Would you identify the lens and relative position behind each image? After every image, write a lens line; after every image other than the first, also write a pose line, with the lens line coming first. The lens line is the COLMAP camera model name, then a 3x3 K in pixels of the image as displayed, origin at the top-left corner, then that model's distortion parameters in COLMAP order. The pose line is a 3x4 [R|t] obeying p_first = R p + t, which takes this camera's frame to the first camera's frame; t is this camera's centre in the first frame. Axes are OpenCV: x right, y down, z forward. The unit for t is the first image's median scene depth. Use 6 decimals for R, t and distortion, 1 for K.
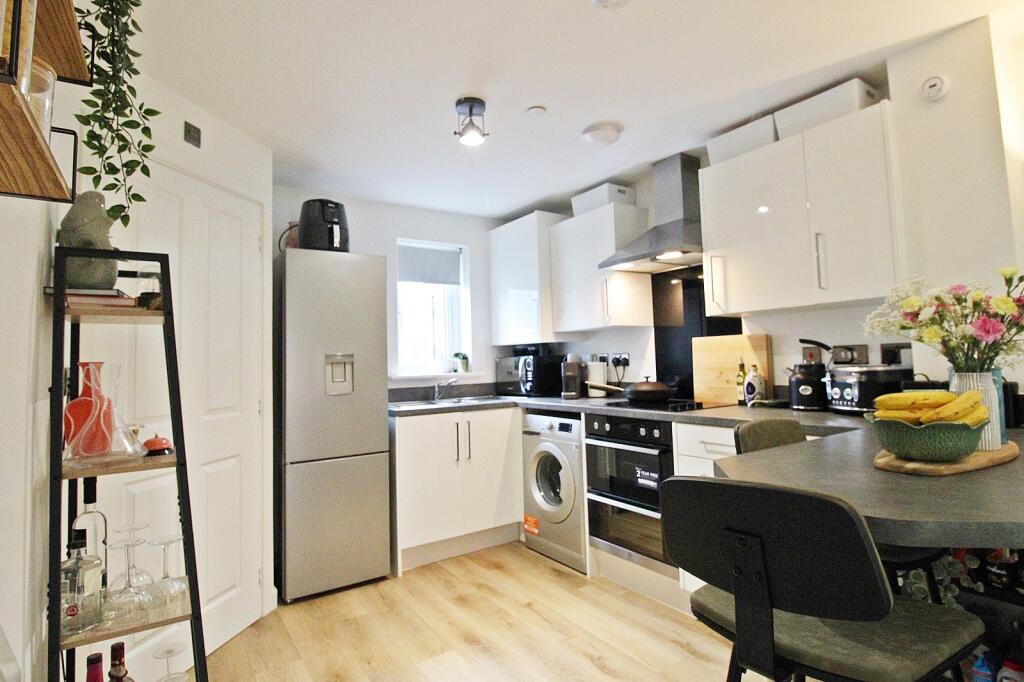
lens RADIAL K [[524.3, 0, 521.4], [0, 524.3, 325.3], [0, 0, 1]] dist [0.002467, -0.017413]
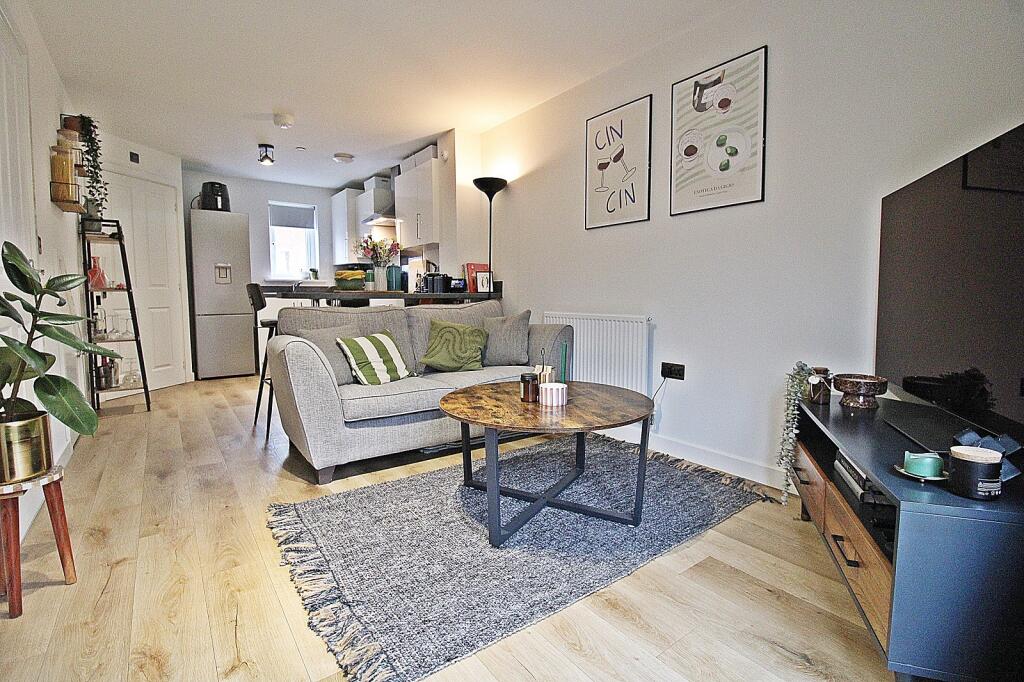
lens RADIAL K [[465.6, 0, 512.3], [0, 465.6, 326.9], [0, 0, 1]] dist [0.001874, -0.014493]
pose [[0.998630, 0.025172, 0.045885, 0.805252], [-0.031273, 0.990008, 0.137498, 0.017812], [-0.041966, -0.138744, 0.989439, -0.985089]]
